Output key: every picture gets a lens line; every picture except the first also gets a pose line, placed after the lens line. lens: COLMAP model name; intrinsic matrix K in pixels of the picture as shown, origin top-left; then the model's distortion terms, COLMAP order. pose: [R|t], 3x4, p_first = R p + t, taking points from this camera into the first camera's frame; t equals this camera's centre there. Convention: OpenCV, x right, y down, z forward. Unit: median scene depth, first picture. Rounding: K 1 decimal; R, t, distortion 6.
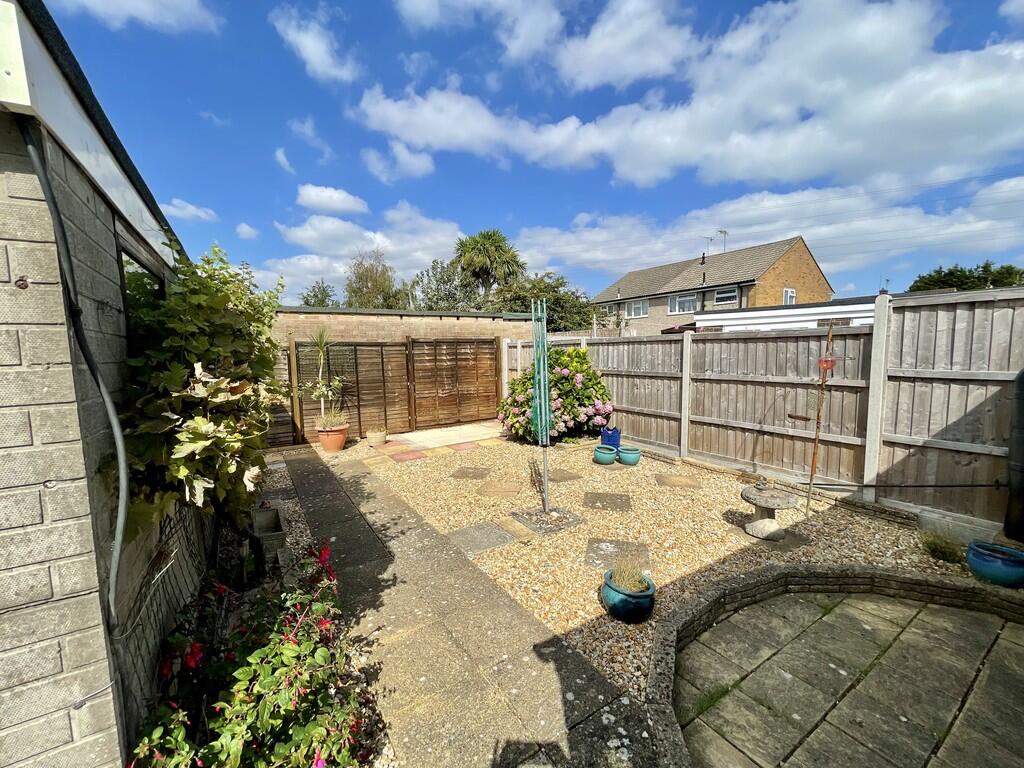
lens RADIAL K [[415.0, 0, 513.8], [0, 415.0, 387.9], [0, 0, 1]] dist [-0.002649, -0.000281]
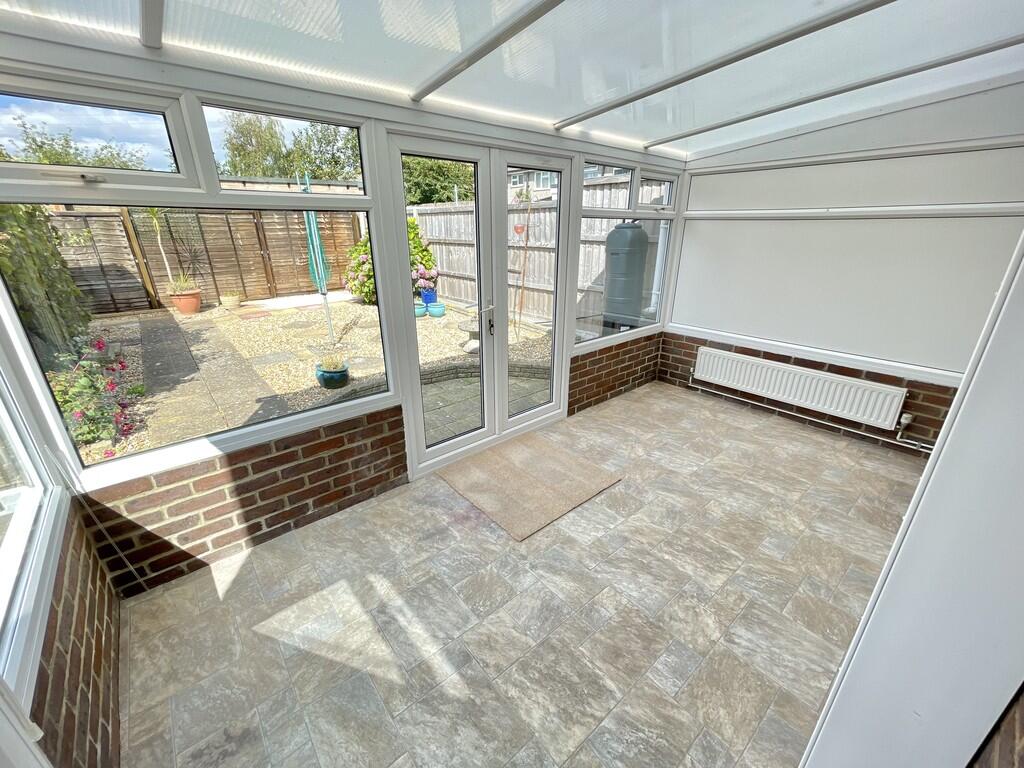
lens RADIAL K [[415.0, 0, 508.9], [0, 415.0, 386.7], [0, 0, 1]] dist [-0.002649, -0.000281]
pose [[0.990542, -0.038953, 0.131561, 0.273602], [0.000989, 0.960856, 0.277045, 0.033819], [-0.137203, -0.274295, 0.951808, -0.243811]]
